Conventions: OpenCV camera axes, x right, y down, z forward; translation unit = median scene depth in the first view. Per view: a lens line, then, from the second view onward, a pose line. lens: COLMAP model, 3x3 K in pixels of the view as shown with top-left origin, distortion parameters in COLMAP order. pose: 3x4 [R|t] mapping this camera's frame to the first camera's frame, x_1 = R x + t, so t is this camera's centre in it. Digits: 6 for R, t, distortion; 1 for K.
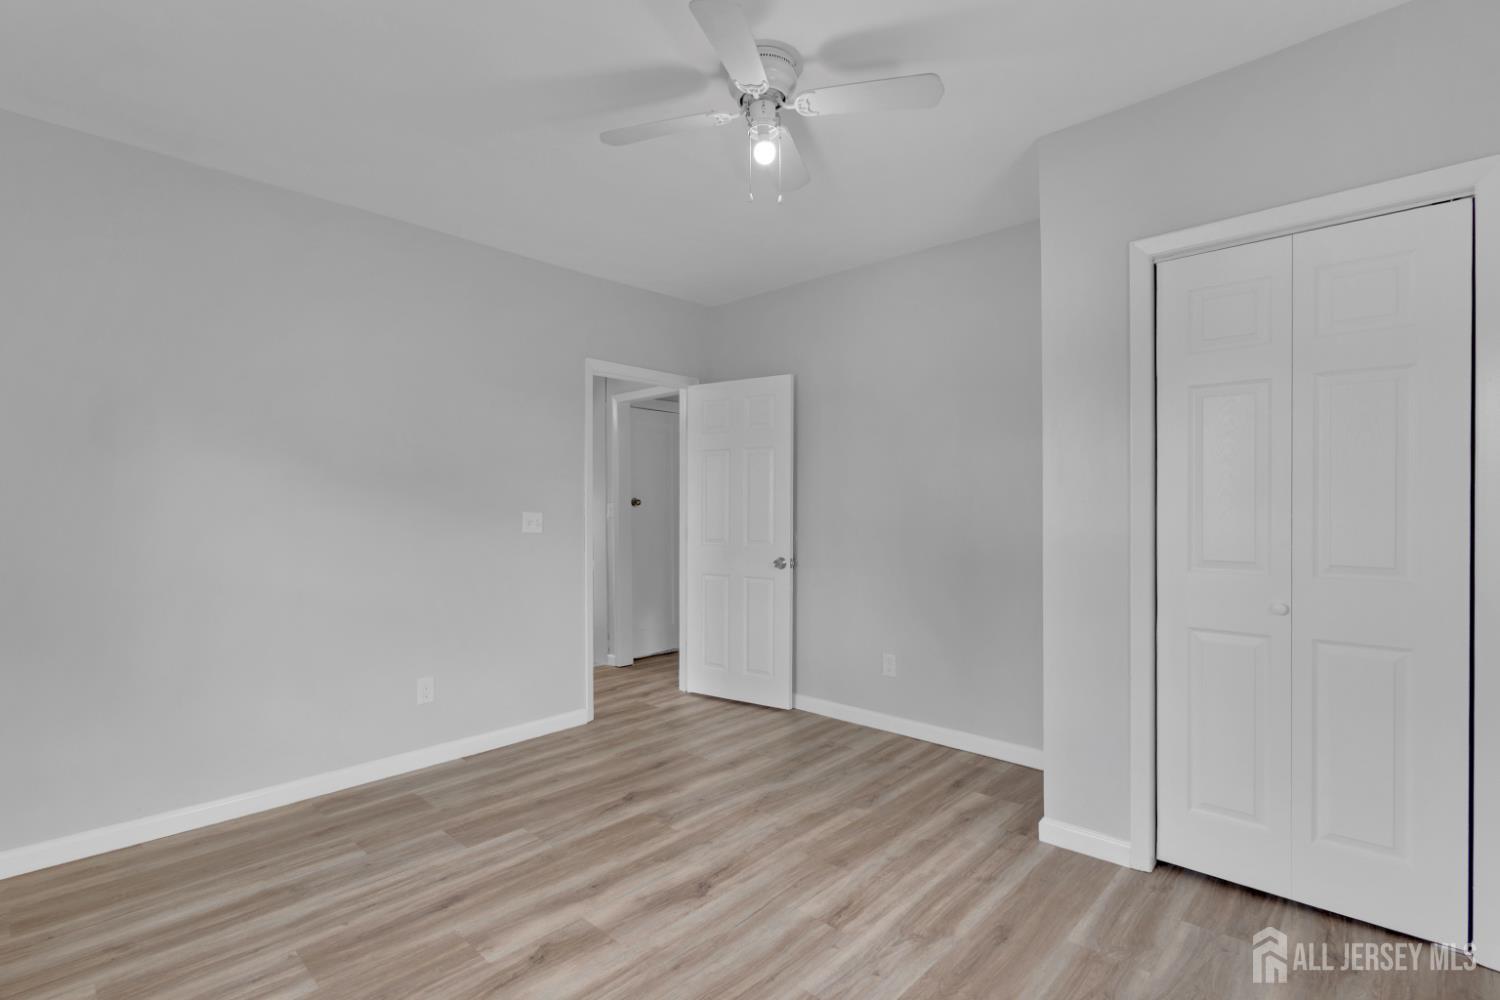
lens RADIAL K [[714.0, 0, 776.3], [0, 714.0, 501.3], [0, 0, 1]] dist [-0.001578, -0.000107]
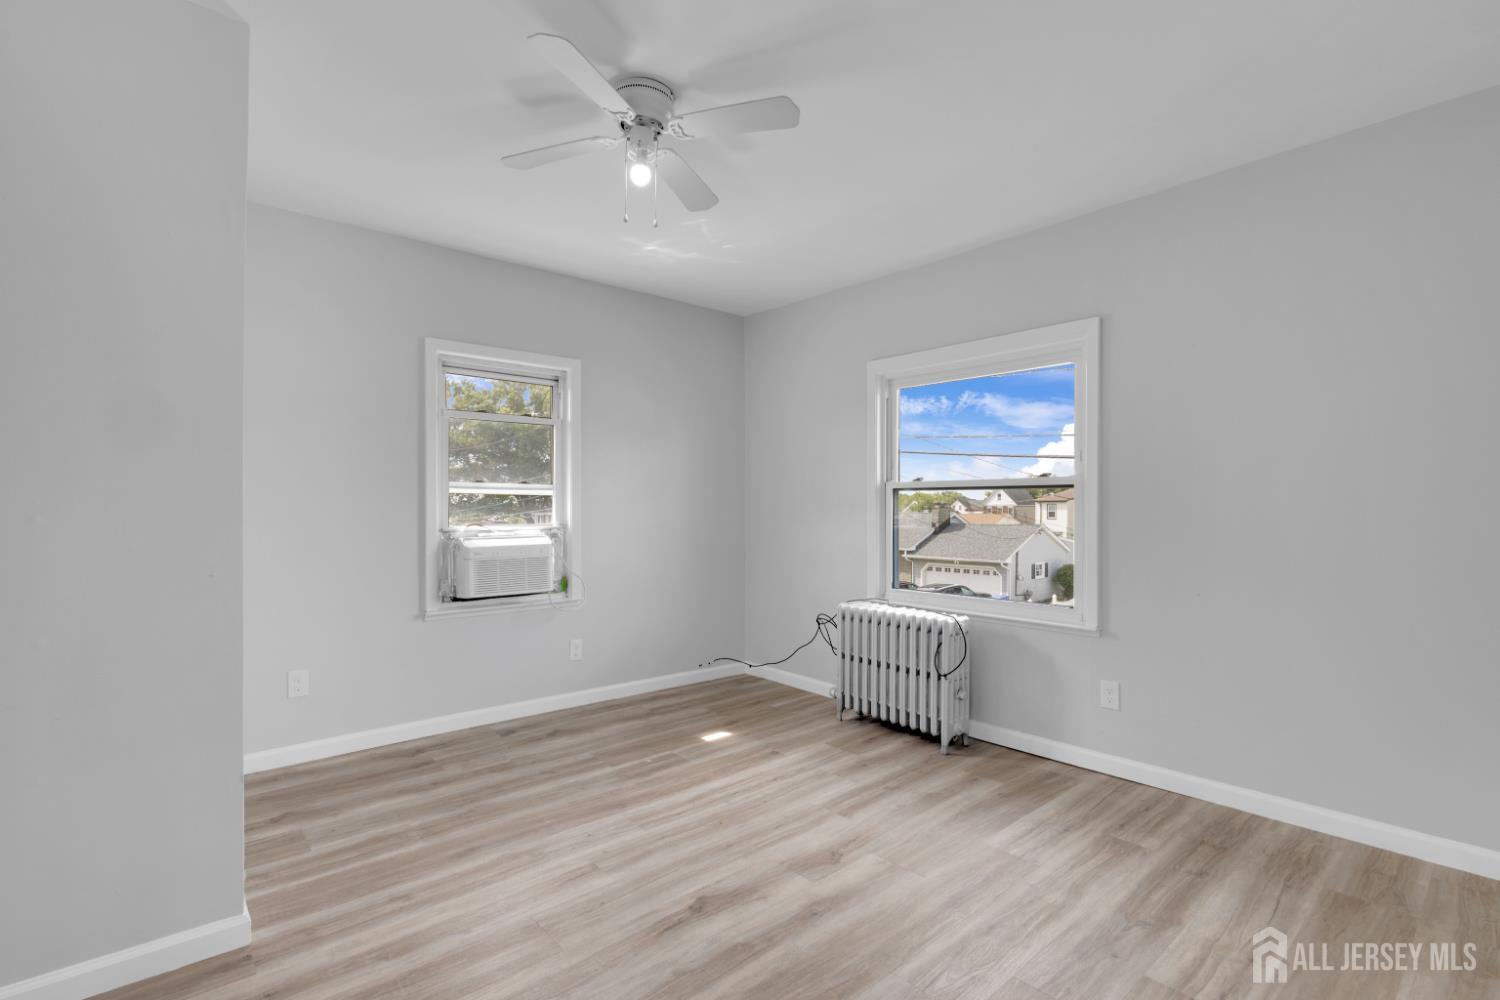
lens RADIAL K [[689.3, 0, 750.0], [0, 689.3, 500.0], [0, 0, 1]] dist [-0.000707, 0.000168]
pose [[-0.991154, 0.009399, 0.132386, -0.259002], [0.006294, 0.999696, -0.023854, 0.025167], [-0.132570, -0.022810, -0.990911, 1.667913]]
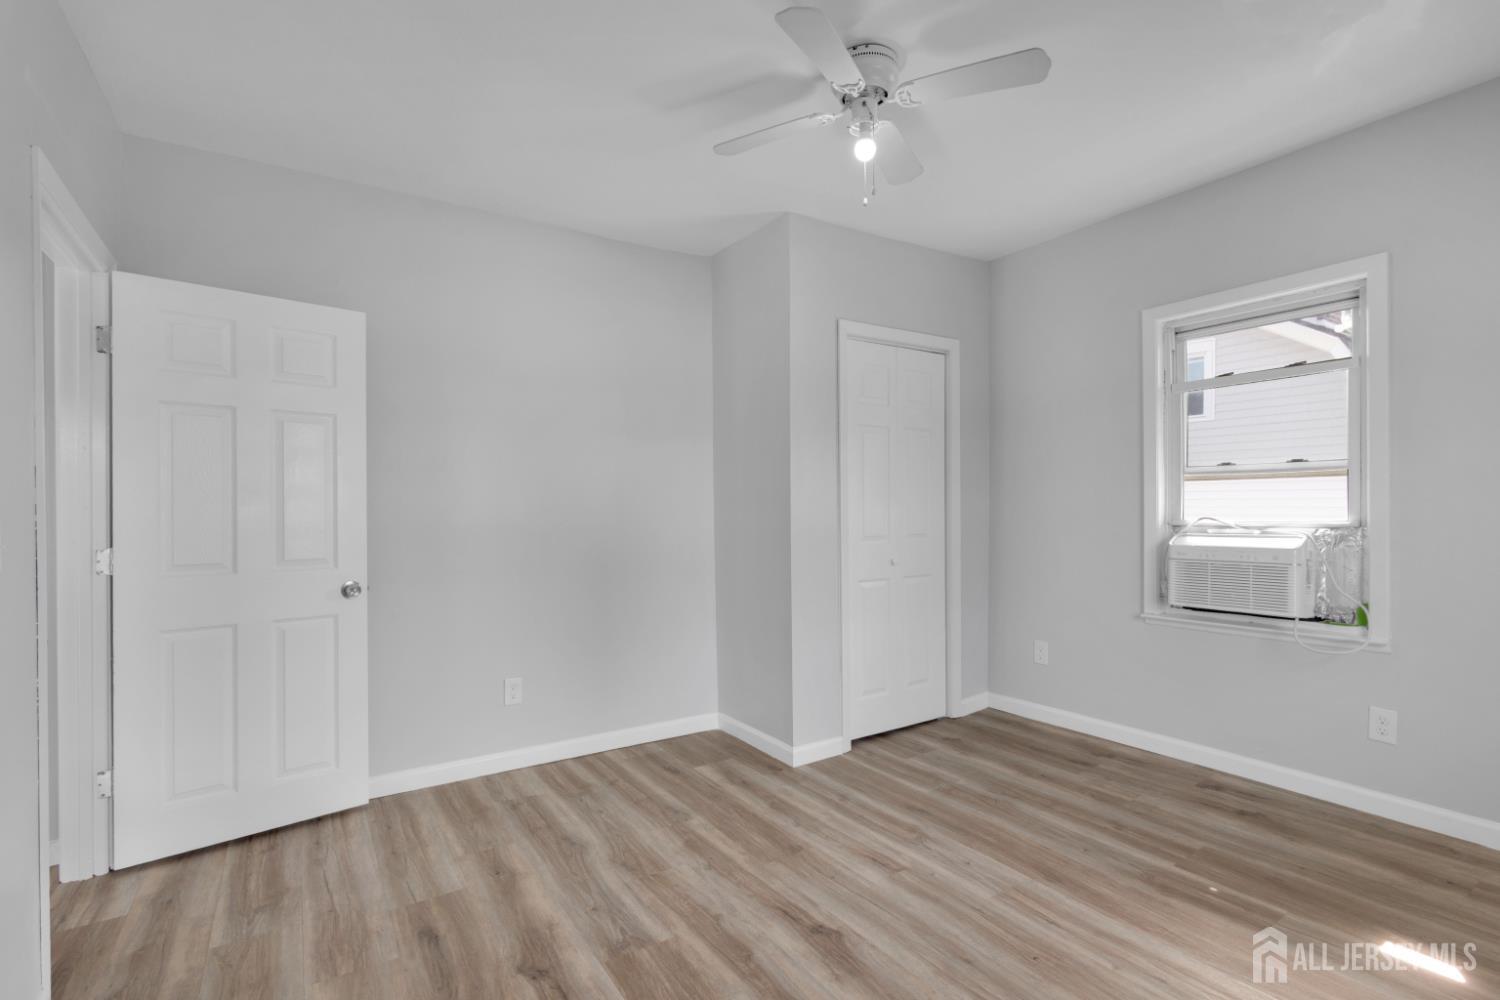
lens RADIAL K [[689.3, 0, 750.0], [0, 689.3, 500.0], [0, 0, 1]] dist [-0.000707, 0.000168]
pose [[0.260263, 0.013207, 0.965447, -0.835348], [0.002402, 0.999894, -0.014326, 0.019886], [-0.965535, 0.006048, 0.260204, 0.755629]]
